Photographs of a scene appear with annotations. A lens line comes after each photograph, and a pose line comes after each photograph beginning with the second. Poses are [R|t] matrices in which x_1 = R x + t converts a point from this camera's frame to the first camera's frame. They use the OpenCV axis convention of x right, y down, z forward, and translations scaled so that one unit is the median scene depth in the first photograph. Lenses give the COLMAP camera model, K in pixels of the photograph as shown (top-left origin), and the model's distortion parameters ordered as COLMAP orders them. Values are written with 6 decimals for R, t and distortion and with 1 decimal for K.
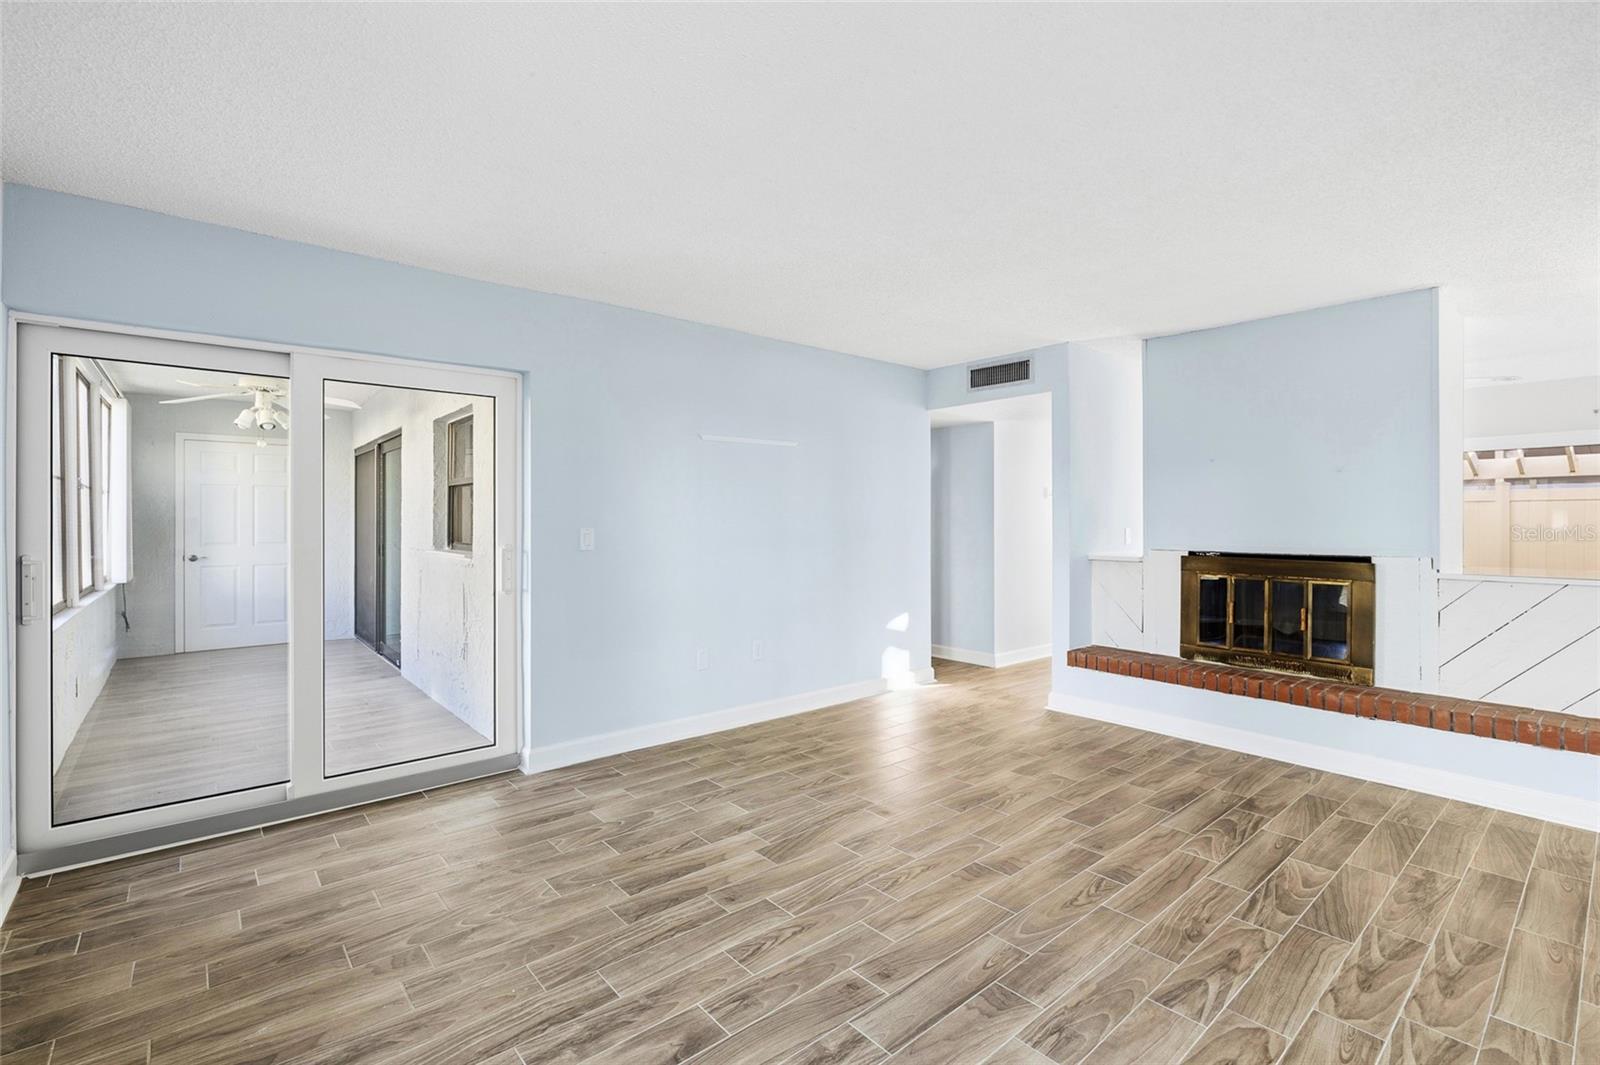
lens RADIAL K [[717.1, 0, 806.0], [0, 717.1, 533.1], [0, 0, 1]] dist [-0.008056, 0.000966]
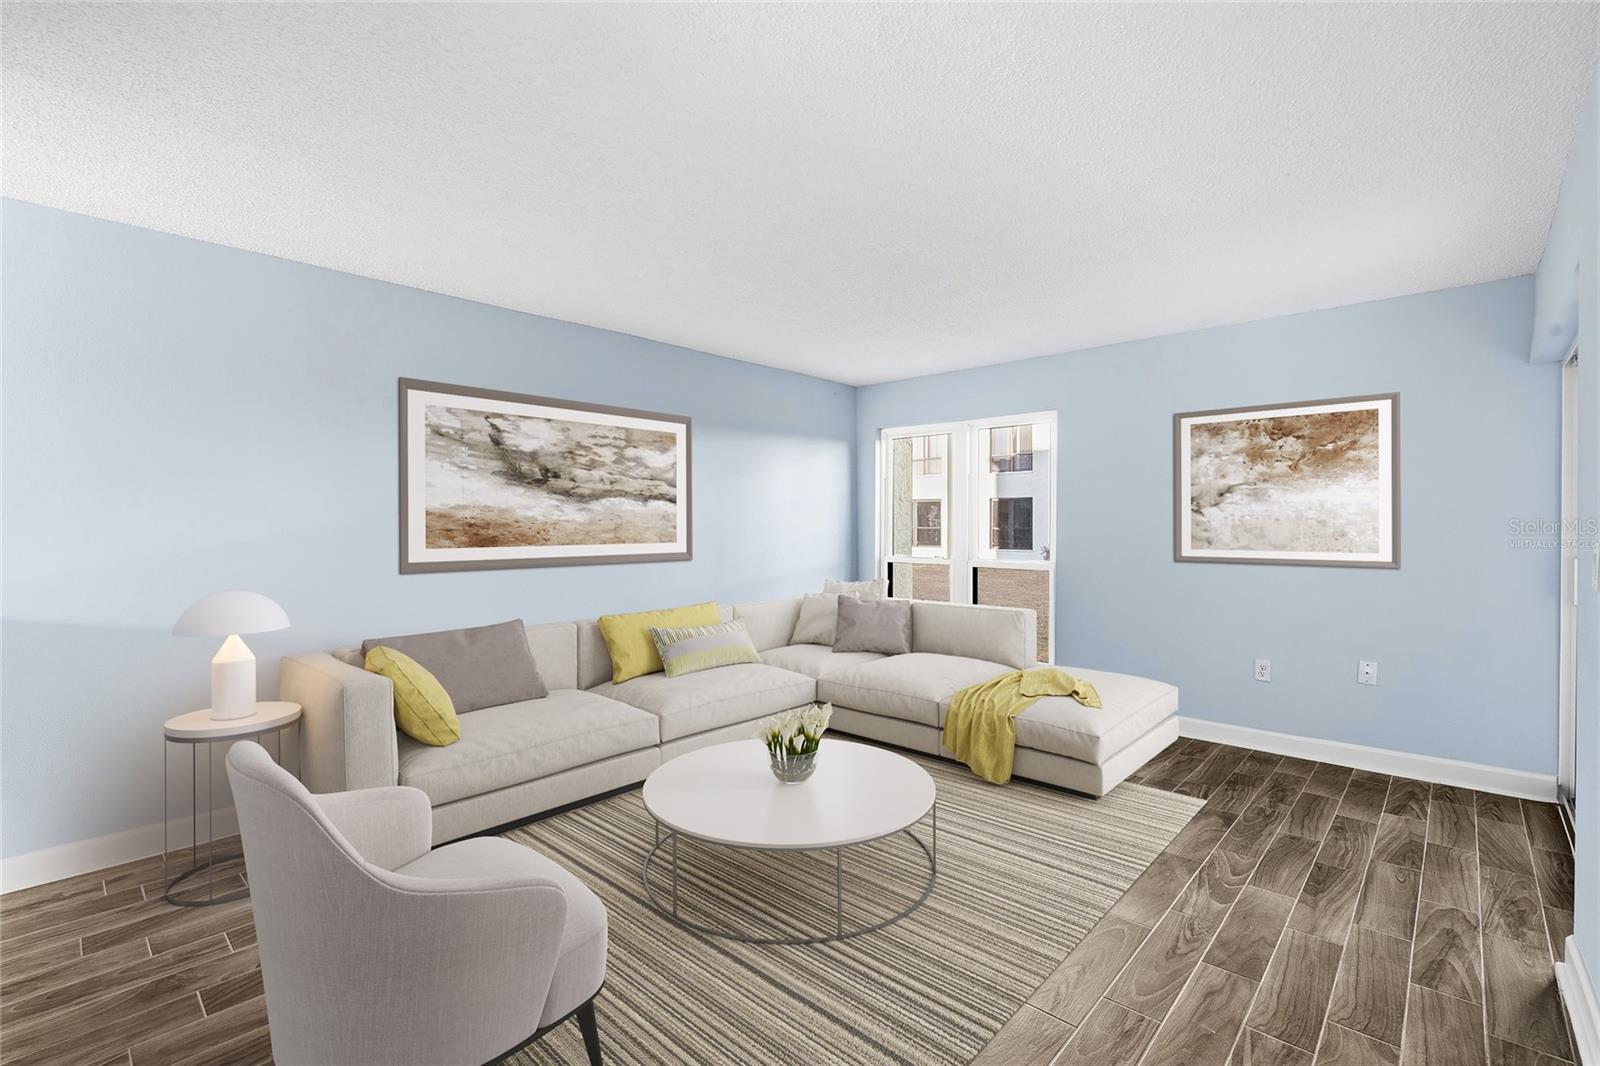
lens RADIAL K [[717.1, 0, 795.9], [0, 717.1, 529.3], [0, 0, 1]] dist [-0.008056, 0.000966]
pose [[-0.994889, 0.004325, -0.100884, 0.354067], [0.001923, 0.999713, 0.023894, -0.039229], [0.100958, 0.023577, -0.994611, 1.895489]]
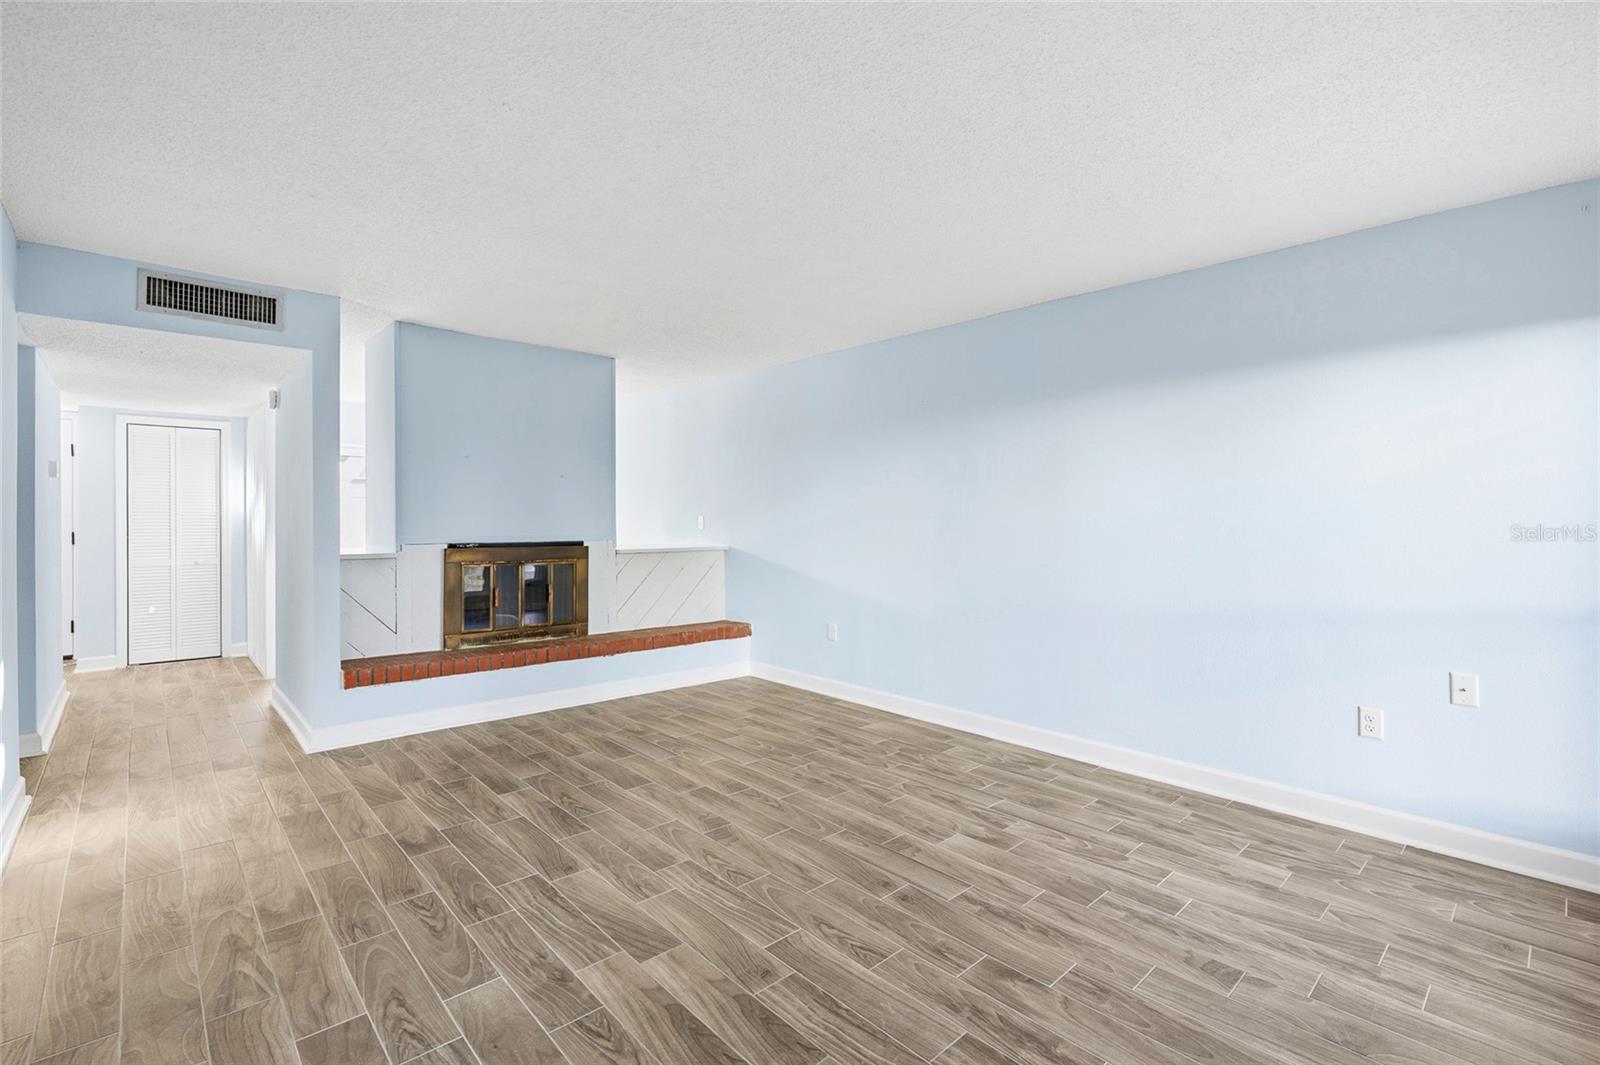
lens RADIAL K [[717.1, 0, 803.2], [0, 717.1, 513.1], [0, 0, 1]] dist [-0.008056, 0.000966]
pose [[-0.032119, 0.004371, 0.999474, -0.794319], [0.011796, 0.999922, -0.003994, -0.013084], [-0.999414, 0.011662, -0.032168, 0.831583]]
